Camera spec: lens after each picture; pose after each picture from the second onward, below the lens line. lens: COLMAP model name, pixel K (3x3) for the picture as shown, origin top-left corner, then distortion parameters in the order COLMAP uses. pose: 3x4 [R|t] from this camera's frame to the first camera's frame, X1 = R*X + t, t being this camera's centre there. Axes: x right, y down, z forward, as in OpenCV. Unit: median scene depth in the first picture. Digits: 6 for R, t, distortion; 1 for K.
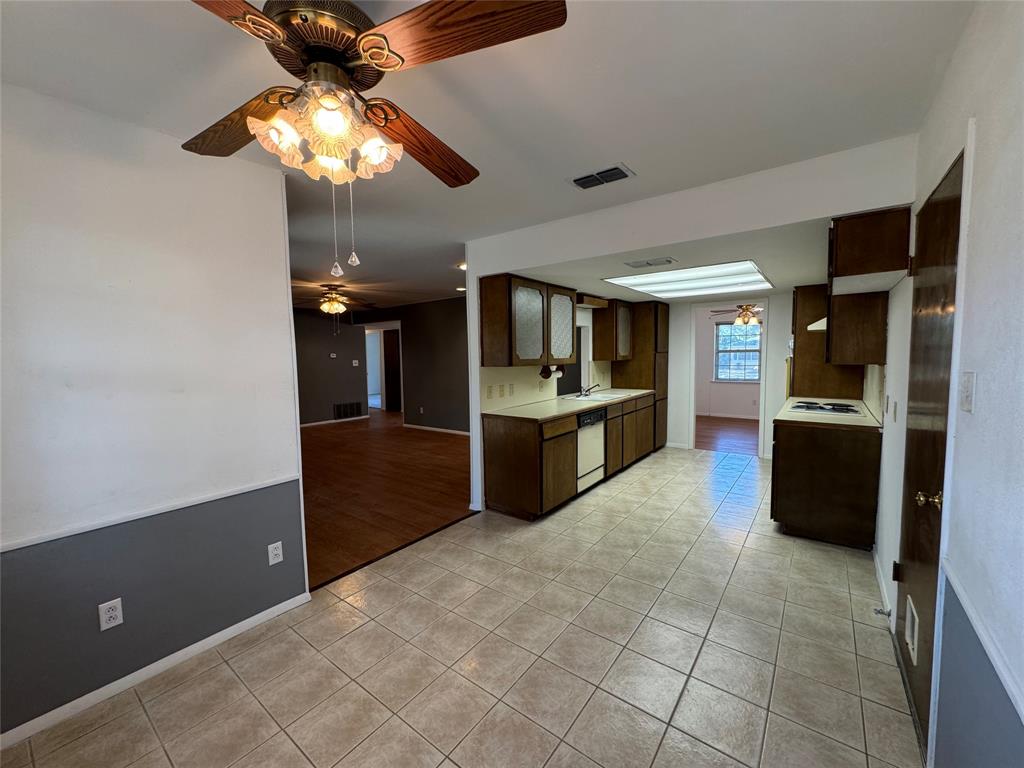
lens RADIAL K [[408.8, 0, 511.7], [0, 408.8, 385.1], [0, 0, 1]] dist [-0.003294, 0.000179]
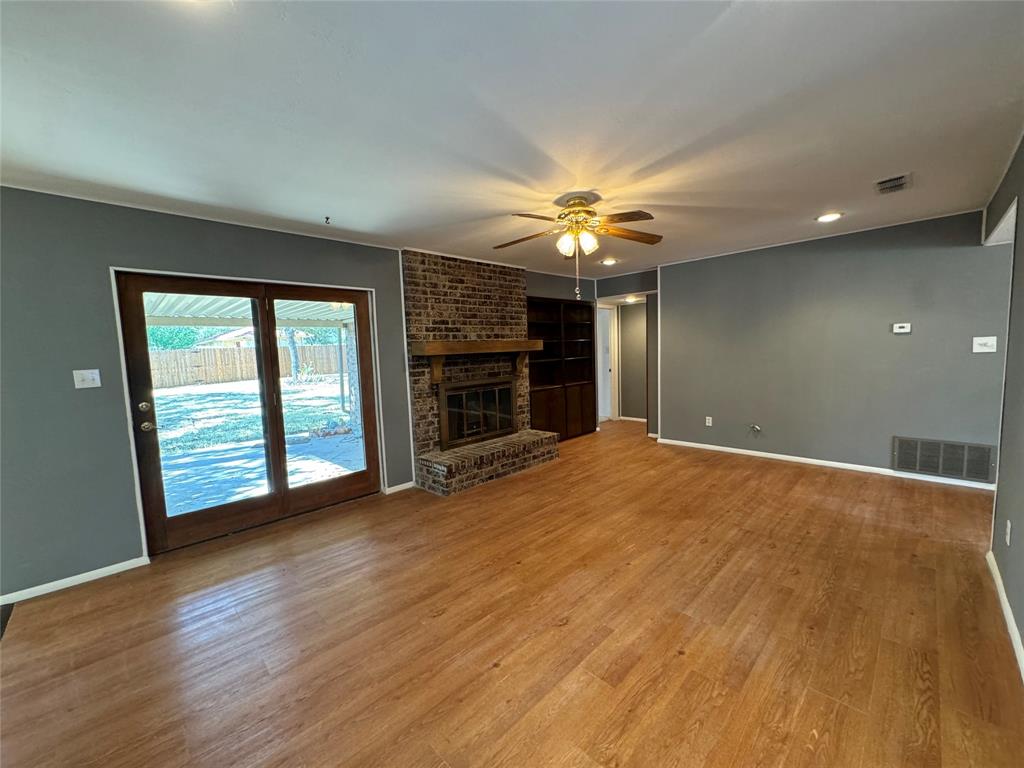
lens RADIAL K [[408.8, 0, 512.4], [0, 408.8, 386.6], [0, 0, 1]] dist [-0.003294, 0.000179]
pose [[-0.135427, 0.109329, -0.984737, 0.129013], [-0.038797, 0.992546, 0.115531, -0.089314], [0.990027, 0.053851, -0.130176, 1.324045]]
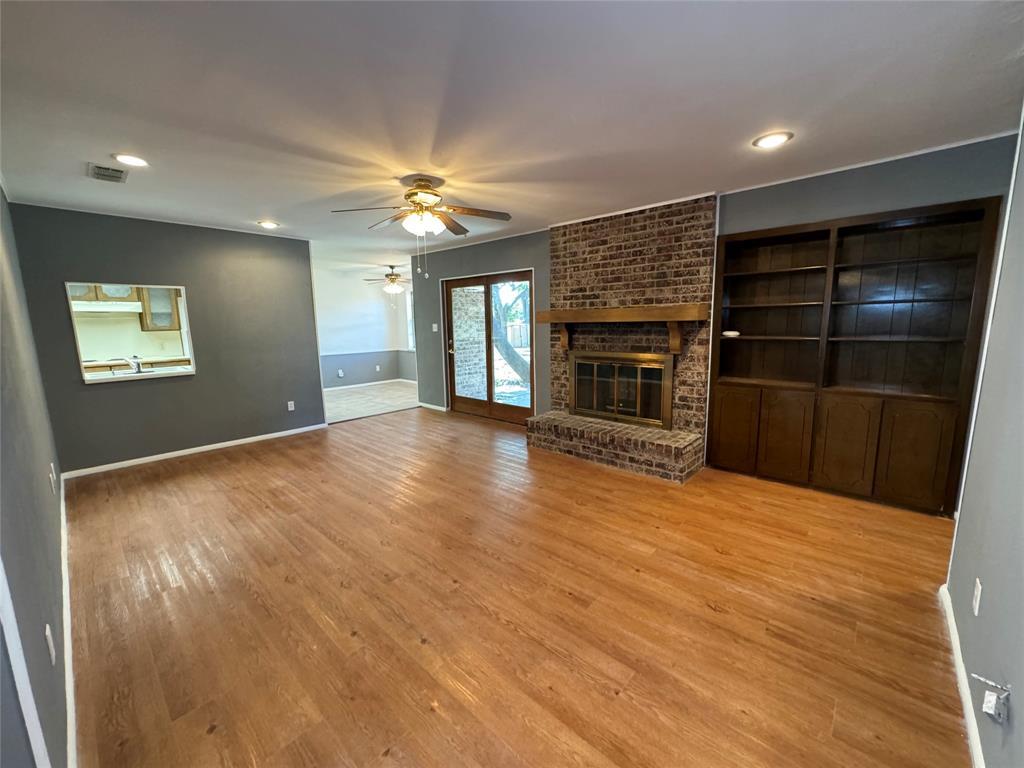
lens RADIAL K [[408.8, 0, 512.6], [0, 408.8, 386.3], [0, 0, 1]] dist [-0.003294, 0.000179]
pose [[-0.996073, 0.017894, 0.086713, -0.791807], [0.037876, 0.971345, 0.234637, -0.136829], [-0.080029, 0.237000, -0.968208, 2.081296]]
